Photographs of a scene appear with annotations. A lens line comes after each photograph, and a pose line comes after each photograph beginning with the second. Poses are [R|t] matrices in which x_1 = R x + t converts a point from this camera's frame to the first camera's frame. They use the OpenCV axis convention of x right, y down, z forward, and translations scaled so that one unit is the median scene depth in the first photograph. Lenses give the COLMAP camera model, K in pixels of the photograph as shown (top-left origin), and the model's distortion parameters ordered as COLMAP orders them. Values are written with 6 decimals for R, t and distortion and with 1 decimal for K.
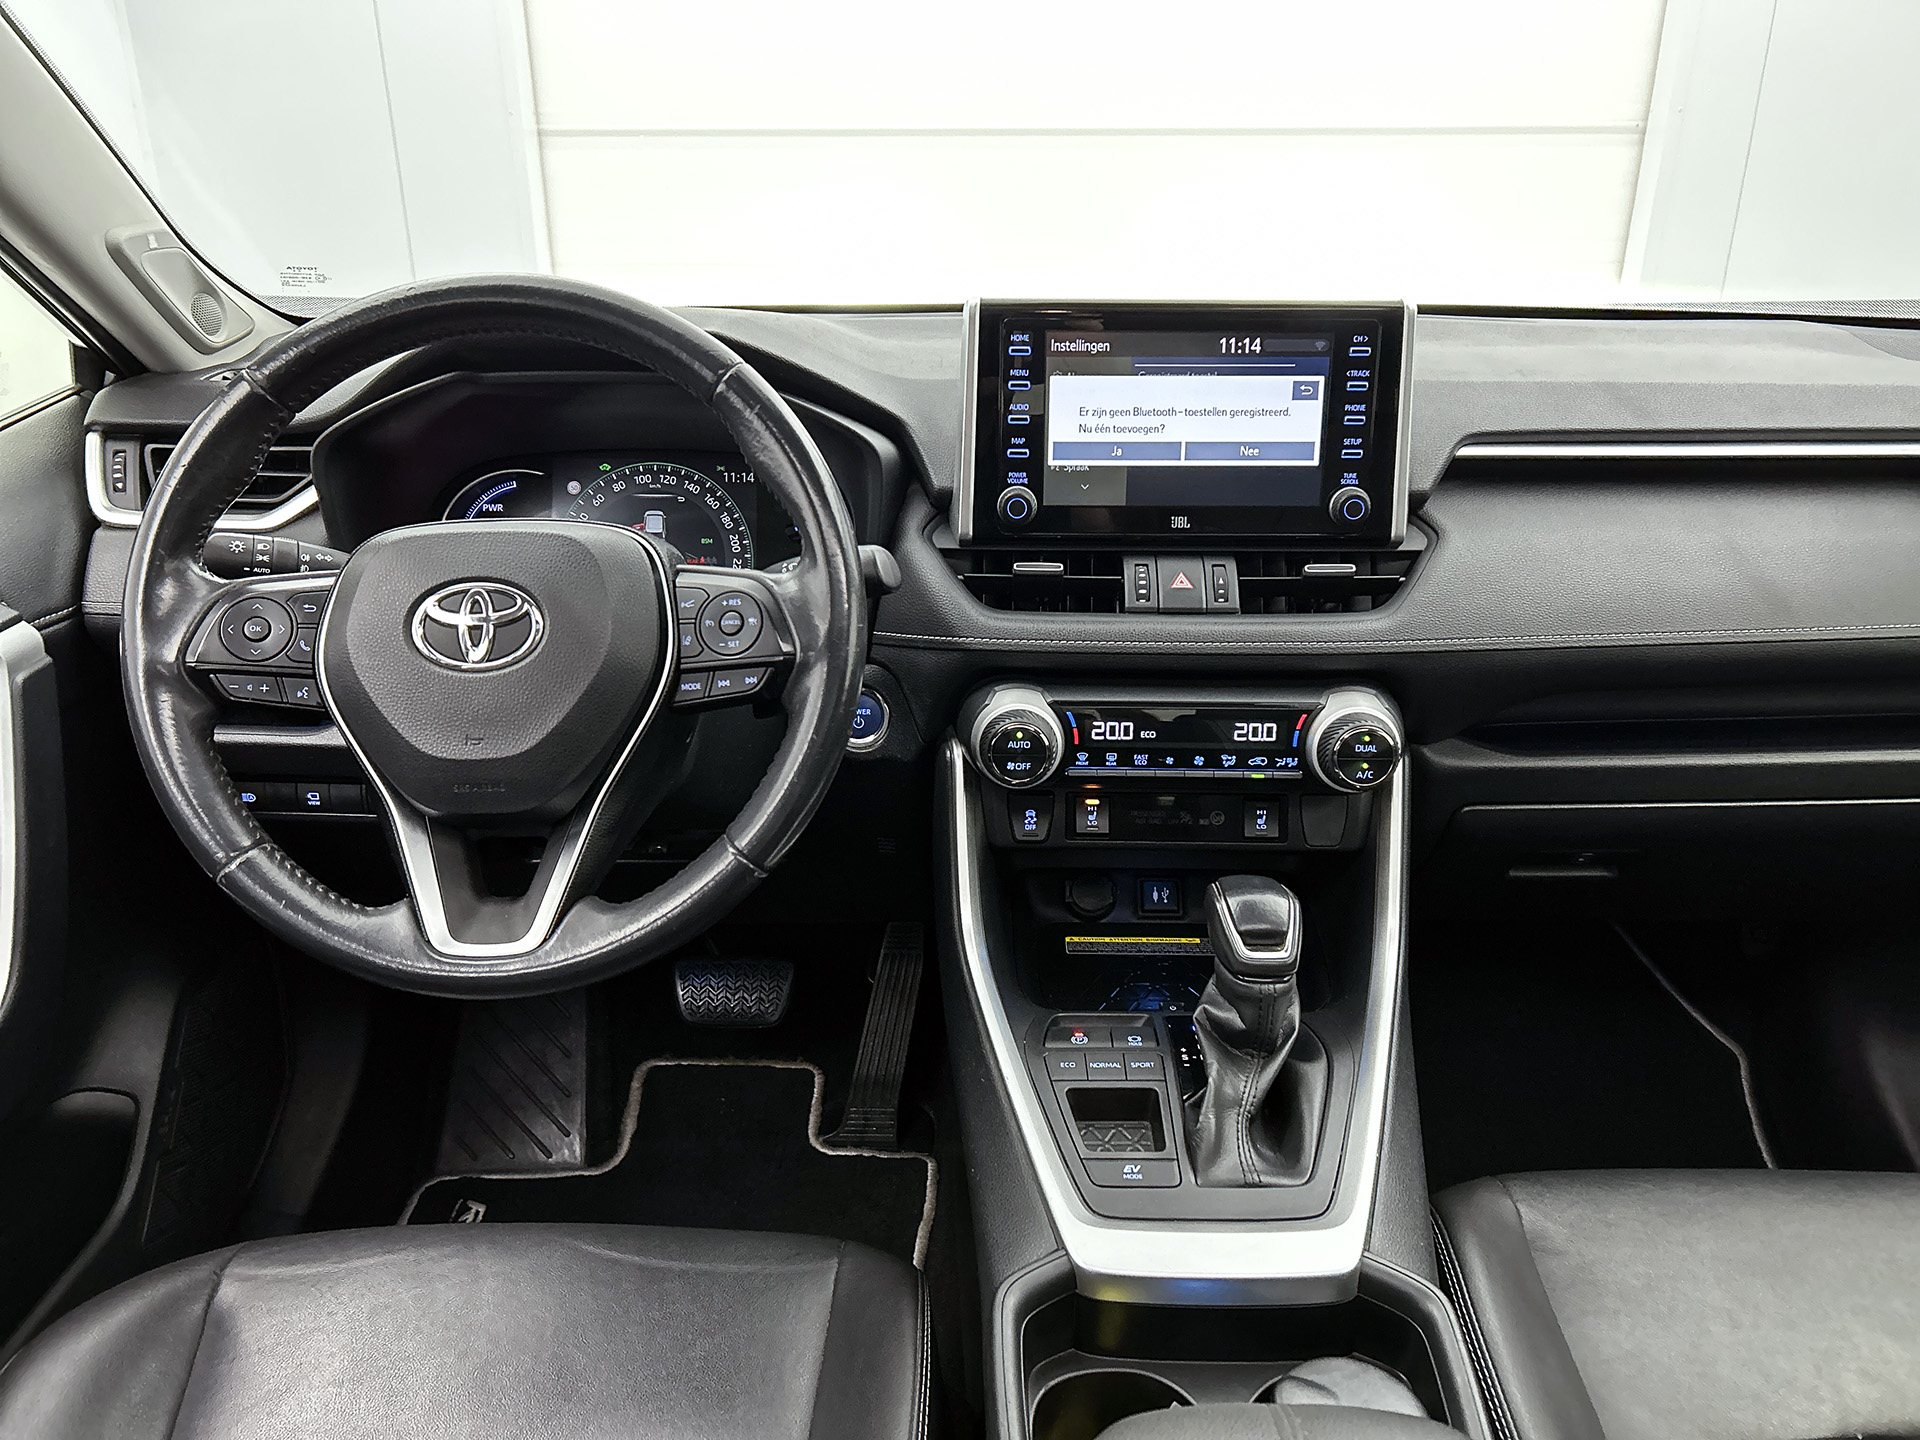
lens RADIAL K [[1461.6, 0, 960.0], [0, 1461.6, 720.0], [0, 0, 1]] dist [0.025830, -0.002634]
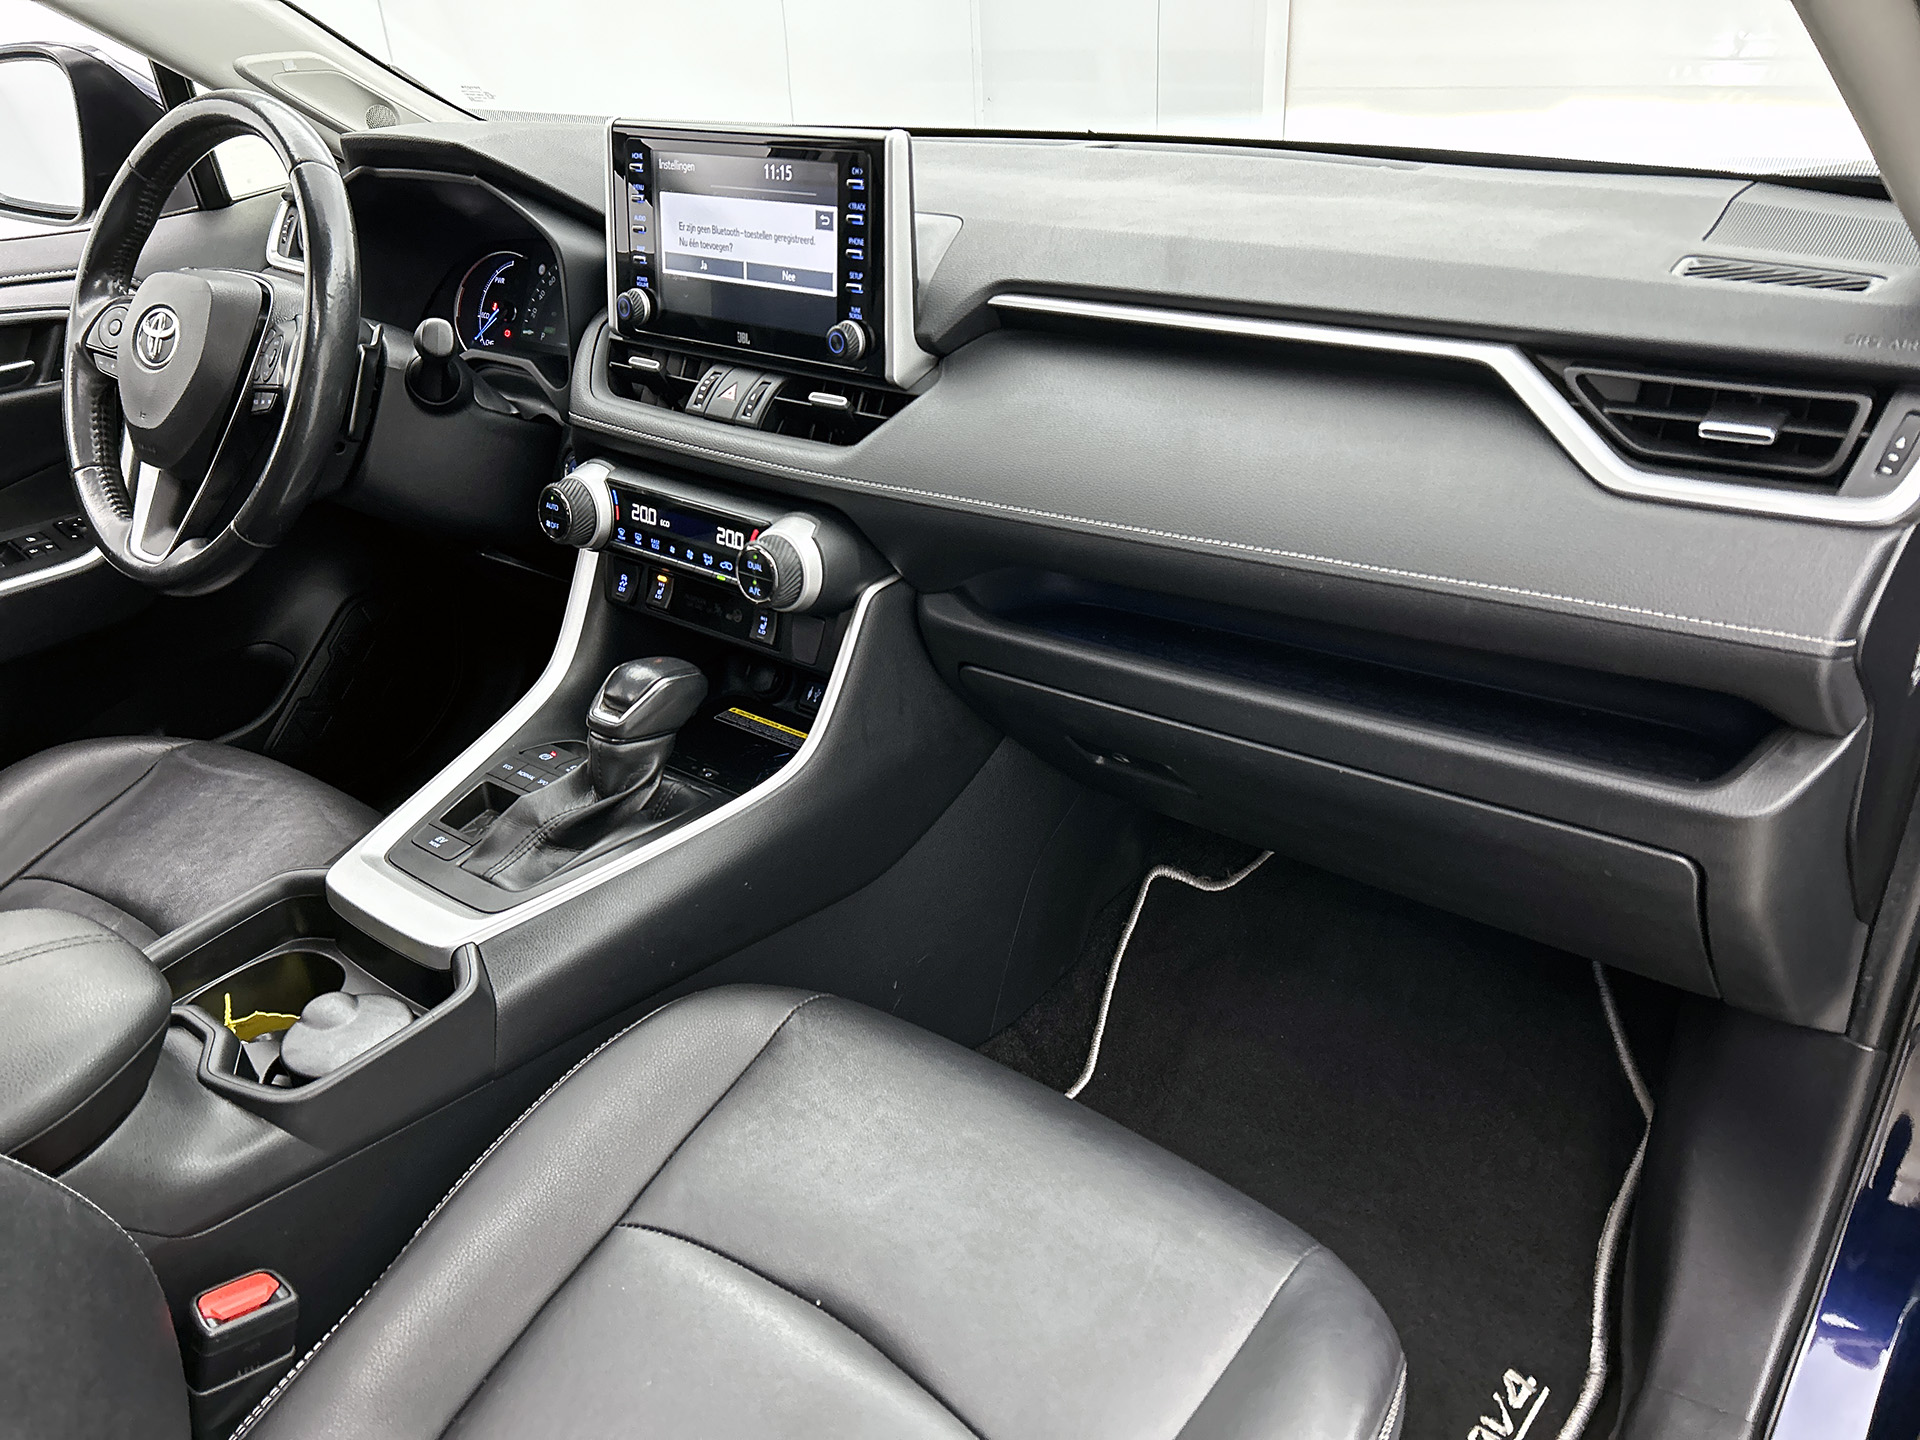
lens RADIAL K [[1528.7, 0, 960.0], [0, 1528.7, 720.0], [0, 0, 1]] dist [0.057344, -0.113750]
pose [[0.780130, 0.252070, -0.572589, 1.021171], [-0.189255, 0.967442, 0.168044, -0.085169], [0.596306, -0.022731, 0.802436, 0.183756]]
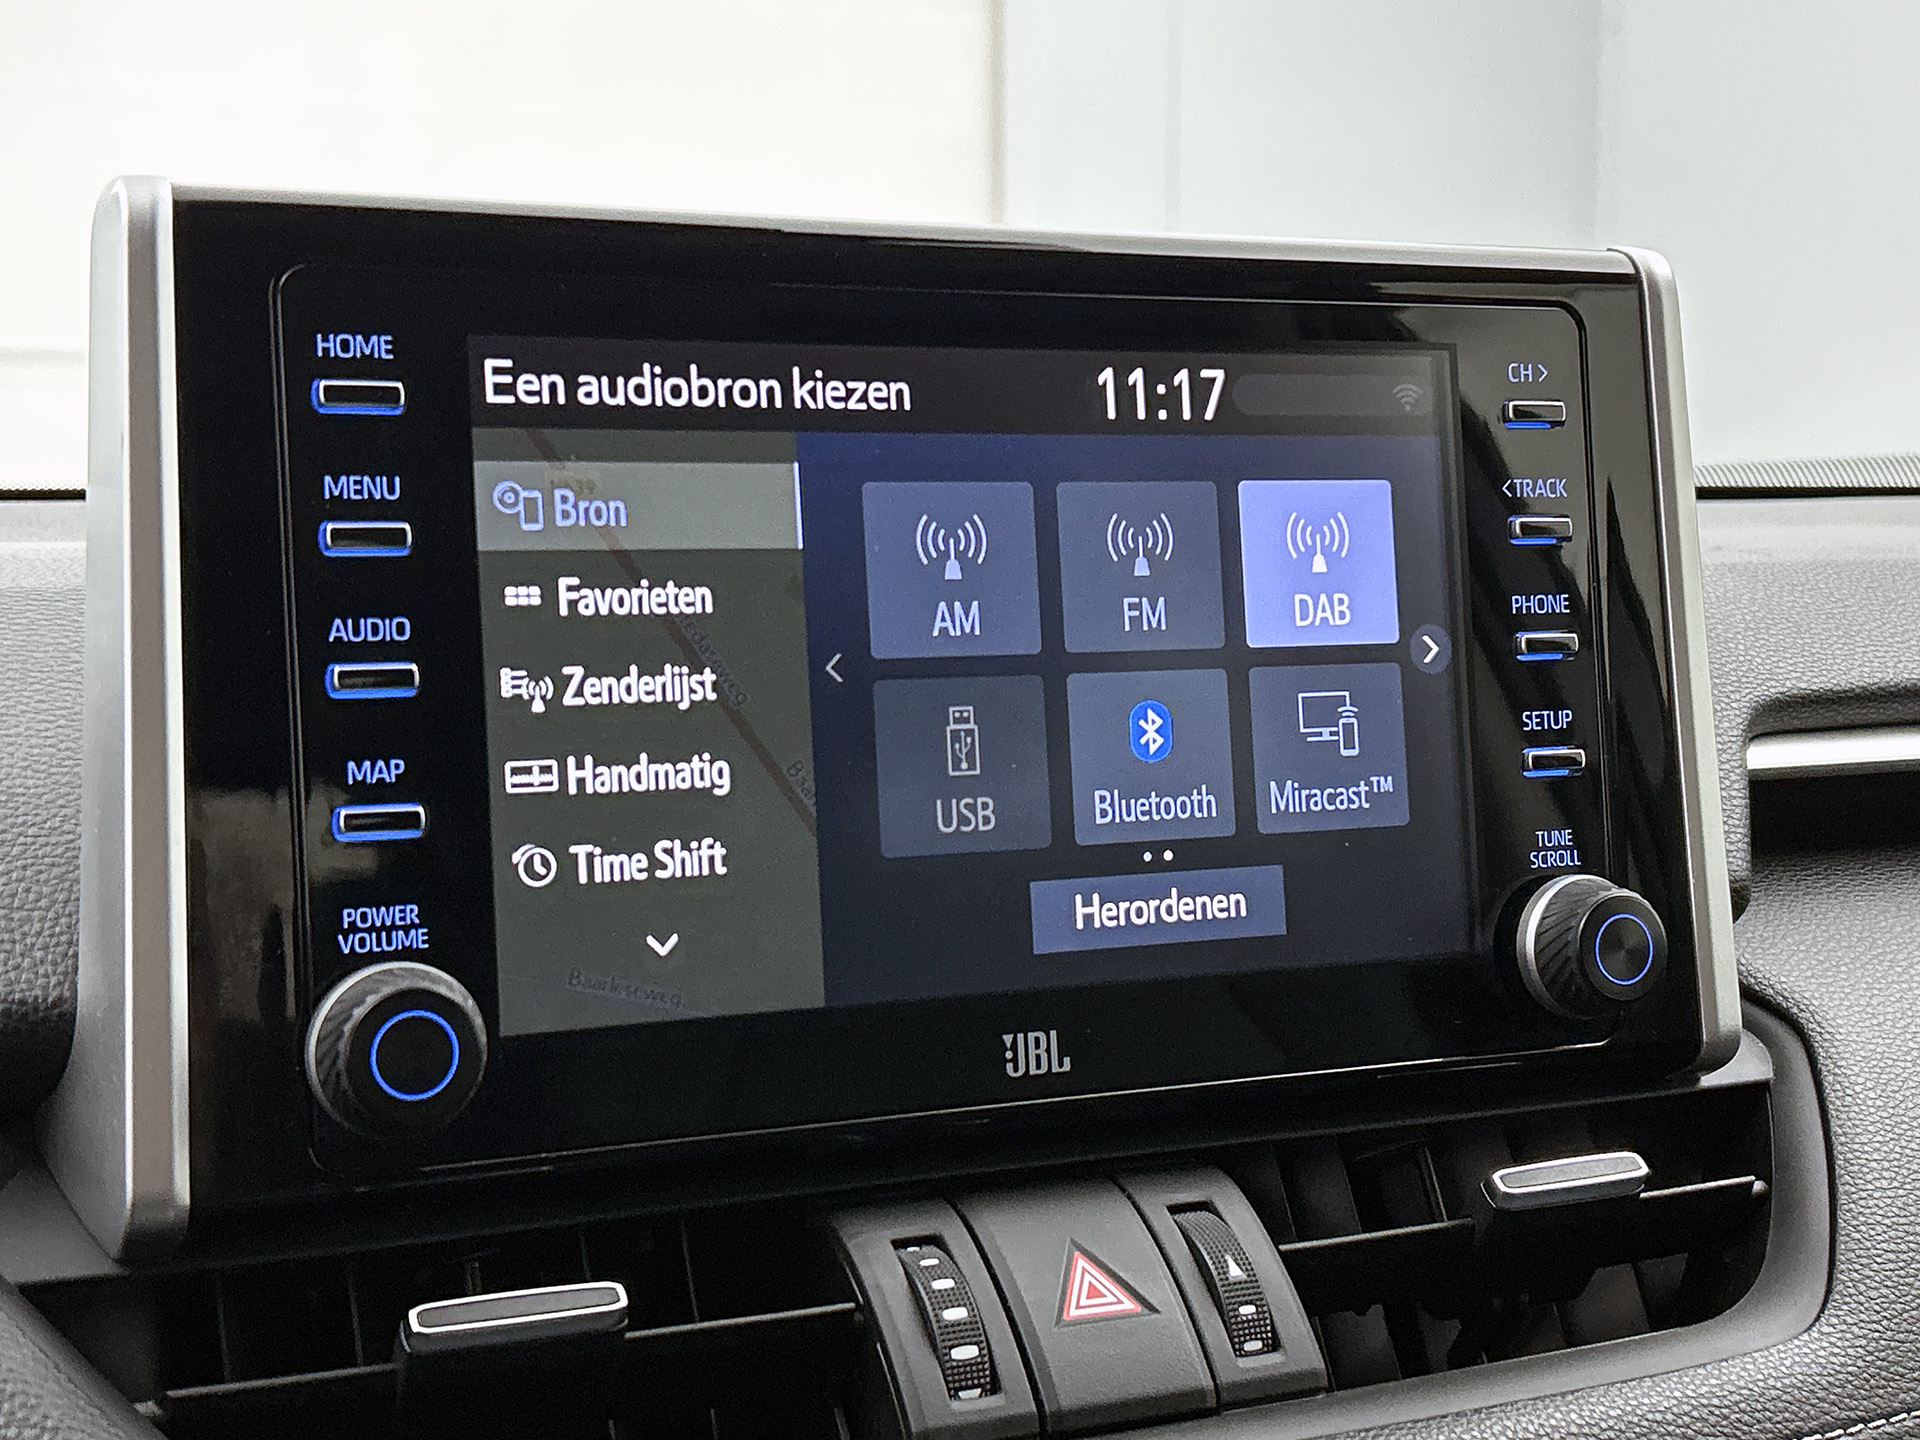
lens RADIAL K [[2693.0, 0, 960.0], [0, 2693.0, 720.0], [0, 0, 1]] dist [0.166252, -0.530766]
pose [[0.897891, -0.036098, 0.438735, -0.066344], [0.166167, 0.950697, -0.261846, -0.071664], [-0.407652, 0.308012, 0.859621, 0.600032]]
